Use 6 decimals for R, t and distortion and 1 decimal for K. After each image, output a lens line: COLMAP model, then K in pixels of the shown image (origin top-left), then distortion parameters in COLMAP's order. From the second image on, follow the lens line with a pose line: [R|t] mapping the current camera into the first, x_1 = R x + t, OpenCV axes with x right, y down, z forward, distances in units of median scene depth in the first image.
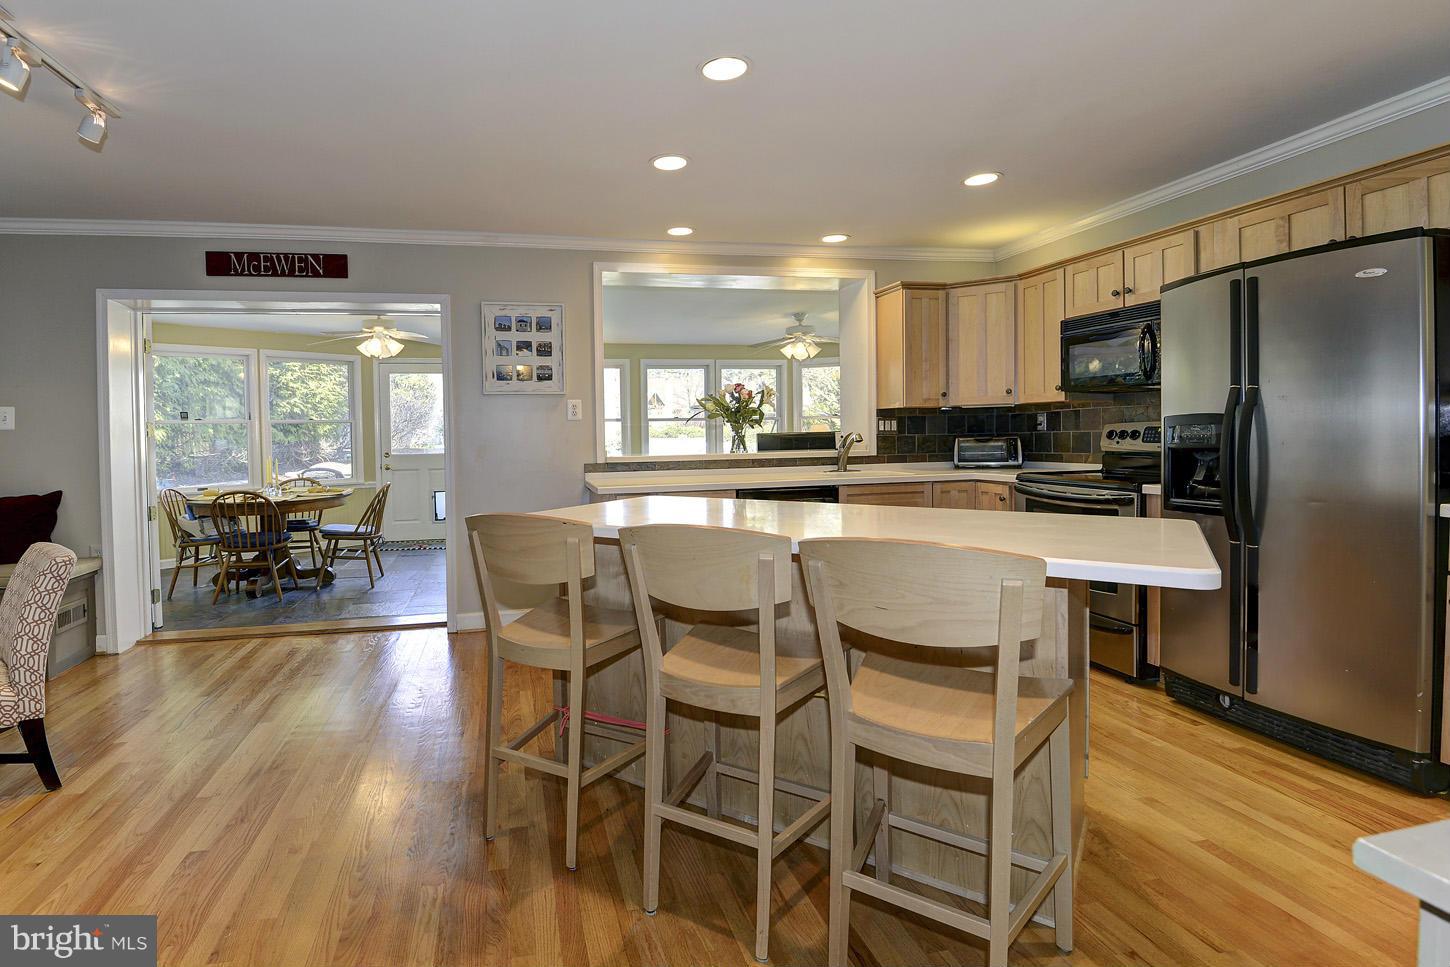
lens RADIAL K [[672.5, 0, 629.5], [0, 672.5, 453.8], [0, 0, 1]] dist [-0.019179, -0.004972]
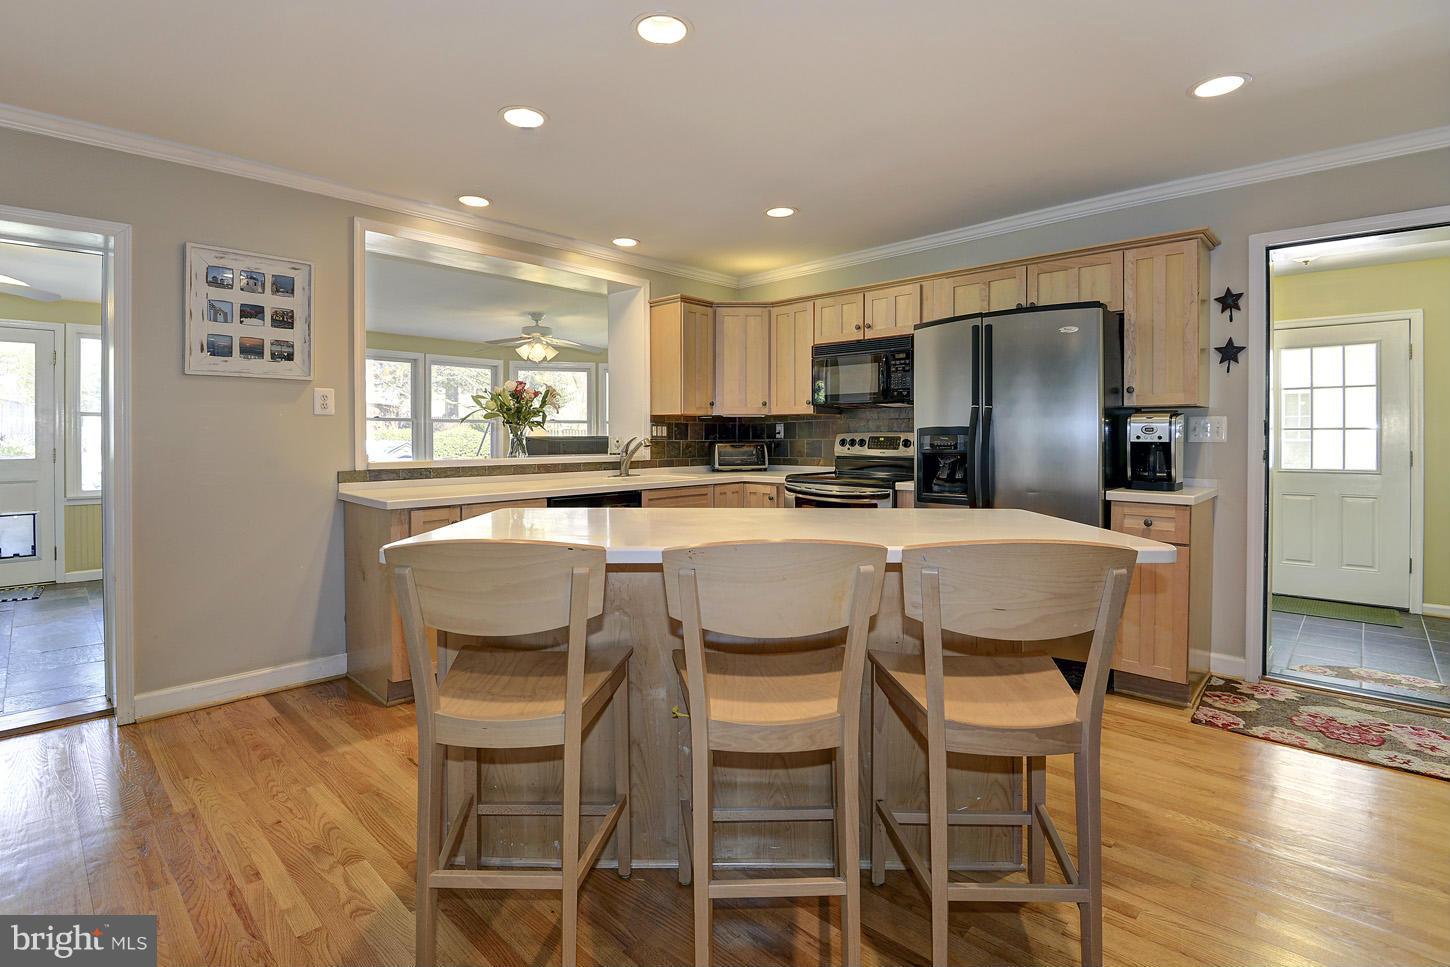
lens RADIAL K [[672.5, 0, 699.2], [0, 672.5, 444.9], [0, 0, 1]] dist [-0.019179, -0.004972]
pose [[0.820884, 0.011290, 0.570984, -0.177490], [0.001247, 0.999767, -0.021562, 0.001769], [-0.571094, 0.018412, 0.820678, 0.132359]]
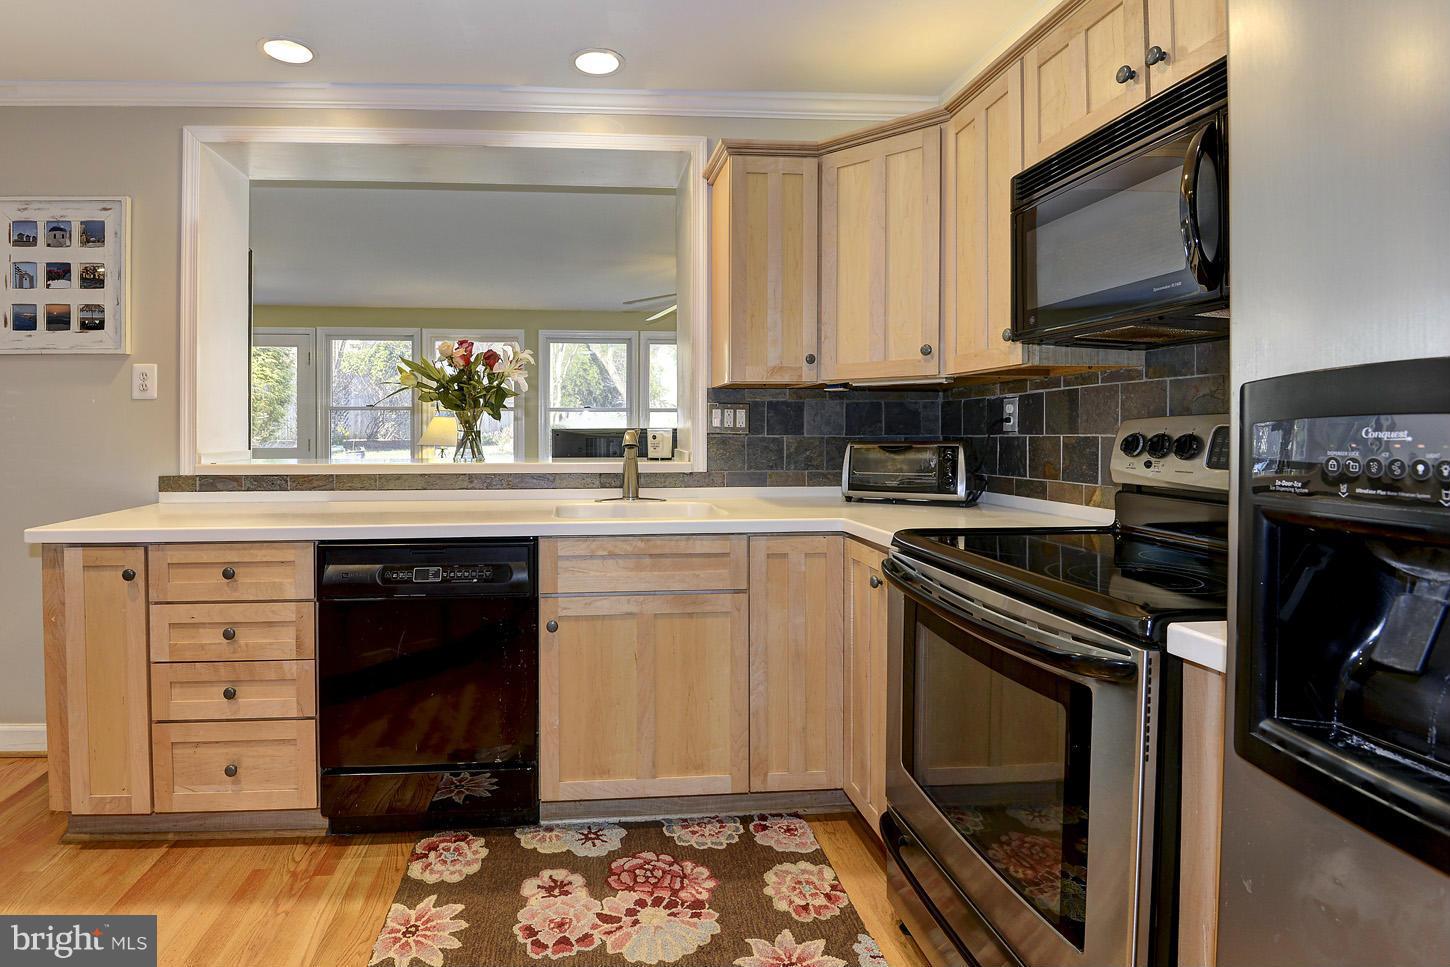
lens RADIAL K [[672.5, 0, 630.9], [0, 672.5, 447.0], [0, 0, 1]] dist [-0.019179, -0.004972]
pose [[0.994264, 0.020758, -0.104917, 0.418102], [-0.021396, 0.999759, -0.004953, -0.016566], [0.104789, 0.007169, 0.994469, 0.507279]]
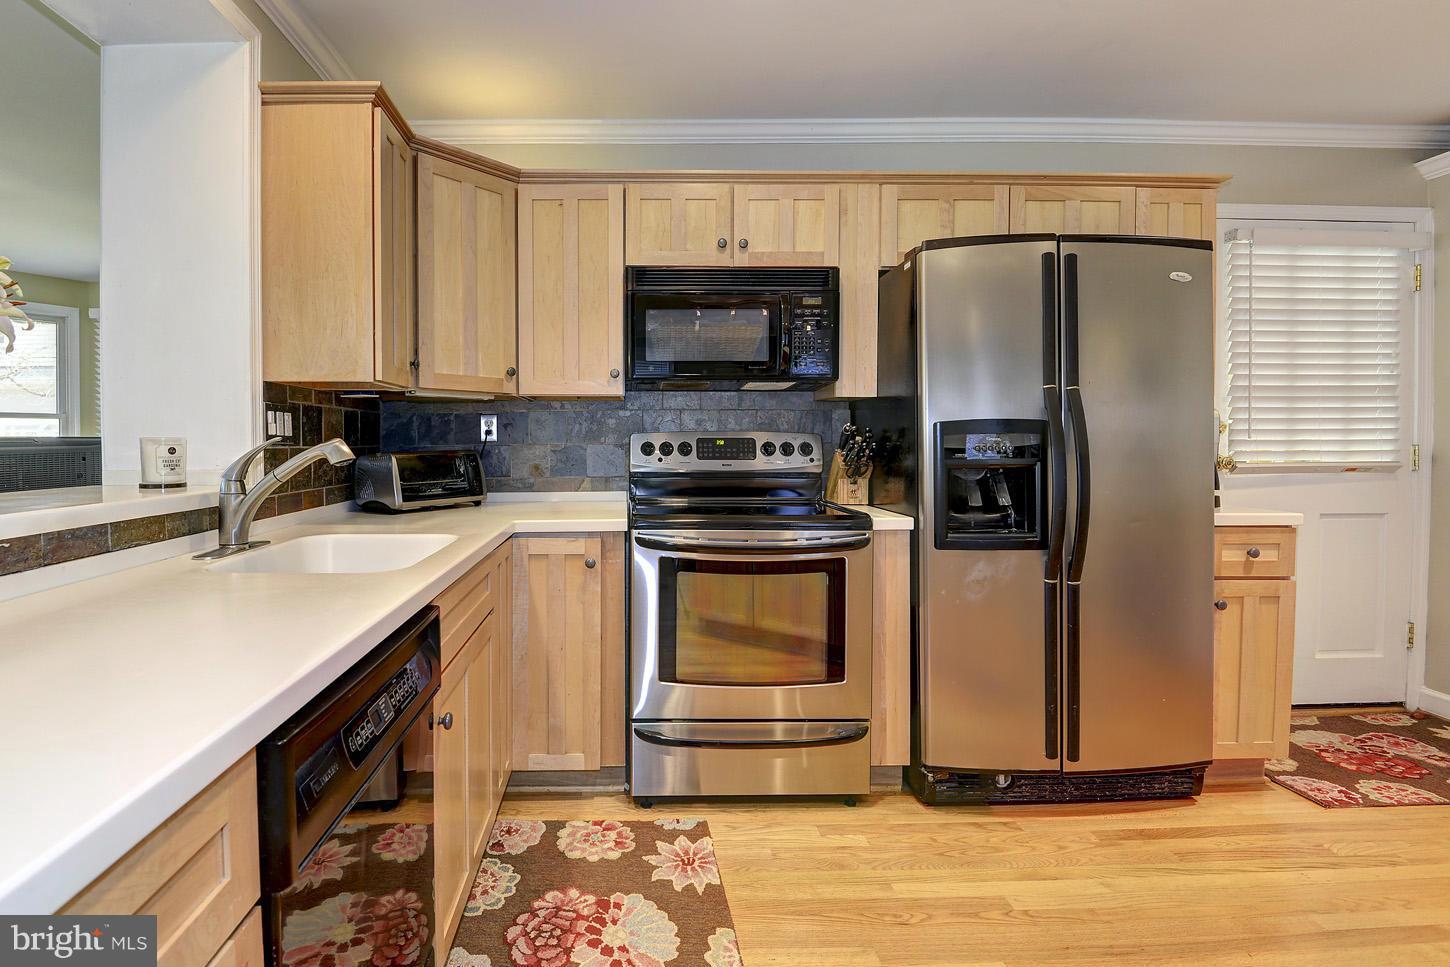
lens RADIAL K [[672.5, 0, 646.2], [0, 672.5, 459.6], [0, 0, 1]] dist [-0.019179, -0.004972]
pose [[0.180449, -0.008012, 0.983552, 0.022885], [0.027007, 0.999630, 0.003188, -0.017639], [-0.983213, 0.025987, 0.180599, 0.806512]]
